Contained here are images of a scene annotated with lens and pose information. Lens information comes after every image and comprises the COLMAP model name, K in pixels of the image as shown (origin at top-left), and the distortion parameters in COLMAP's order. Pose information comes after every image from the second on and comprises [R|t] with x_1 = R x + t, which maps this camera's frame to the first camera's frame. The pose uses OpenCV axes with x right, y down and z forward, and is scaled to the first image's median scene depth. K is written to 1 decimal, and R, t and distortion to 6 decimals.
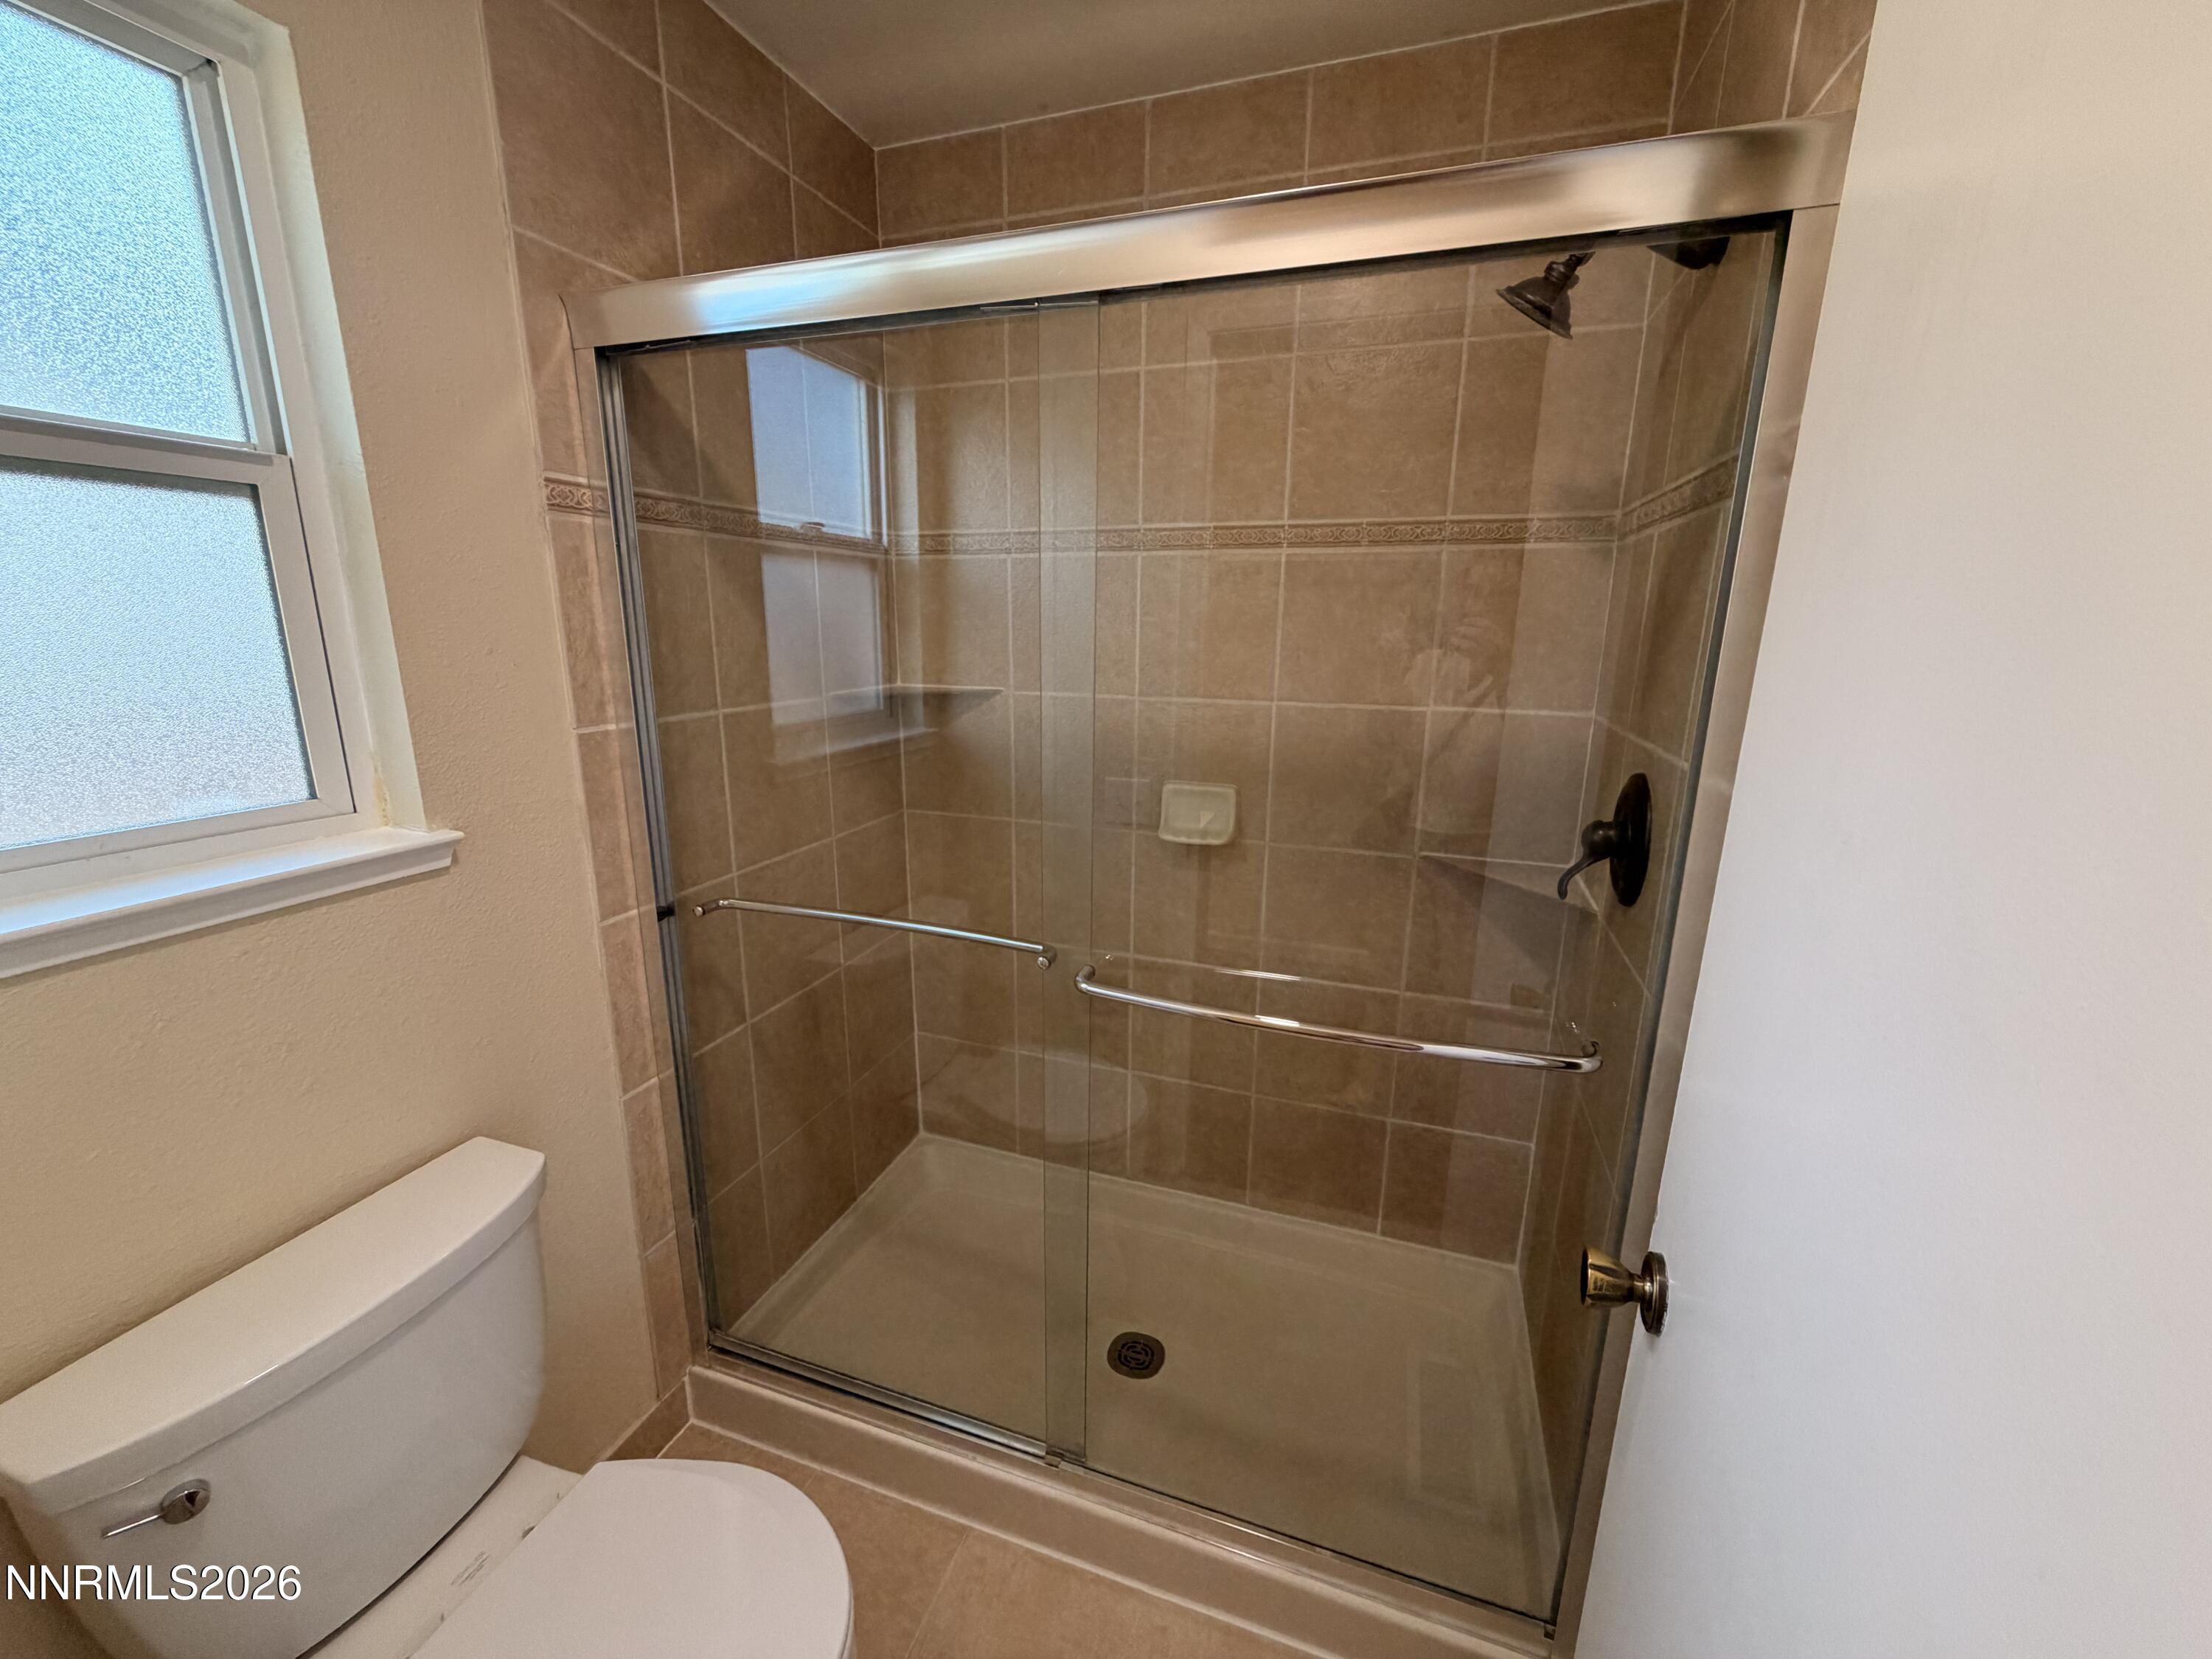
lens RADIAL K [[889.2, 0, 1098.4], [0, 889.2, 832.0], [0, 0, 1]] dist [0.002185, 0.000204]
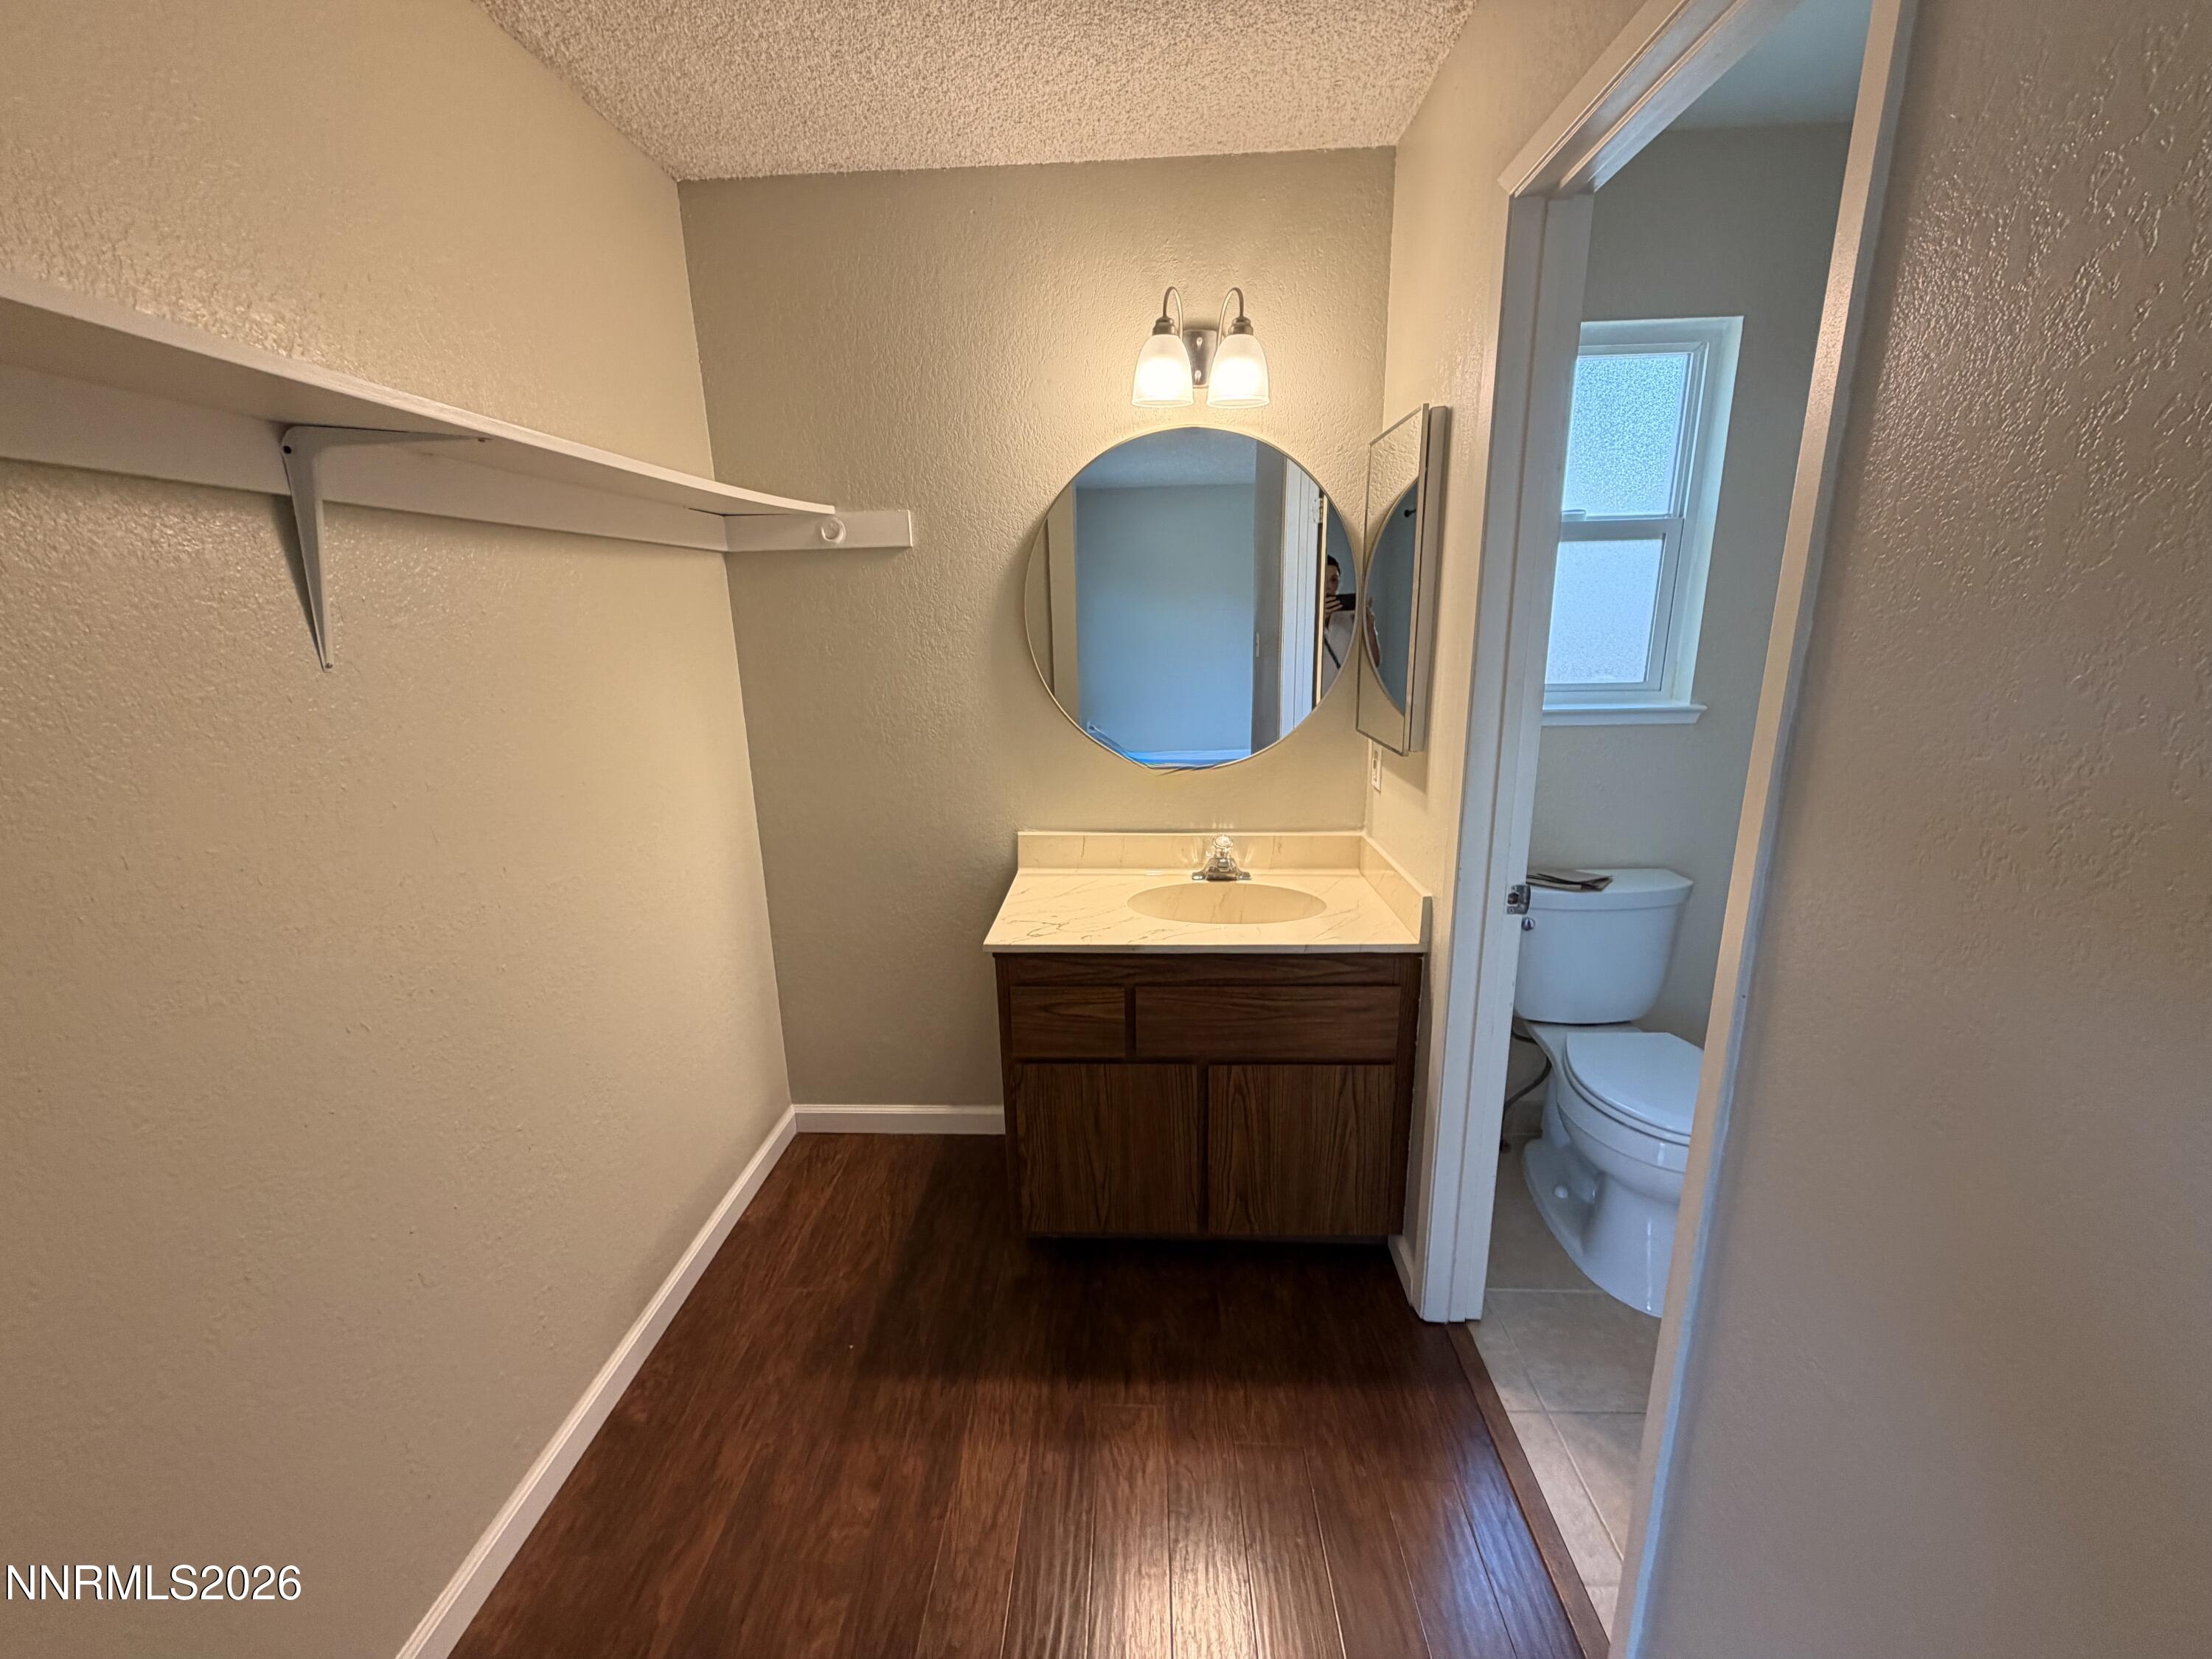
lens RADIAL K [[889.2, 0, 1098.4], [0, 889.2, 832.0], [0, 0, 1]] dist [0.002185, 0.000204]
pose [[0.315711, 0.215047, -0.924165, 0.727572], [-0.197700, 0.967512, 0.157595, 0.235890], [0.928031, 0.132953, 0.347968, -0.874252]]
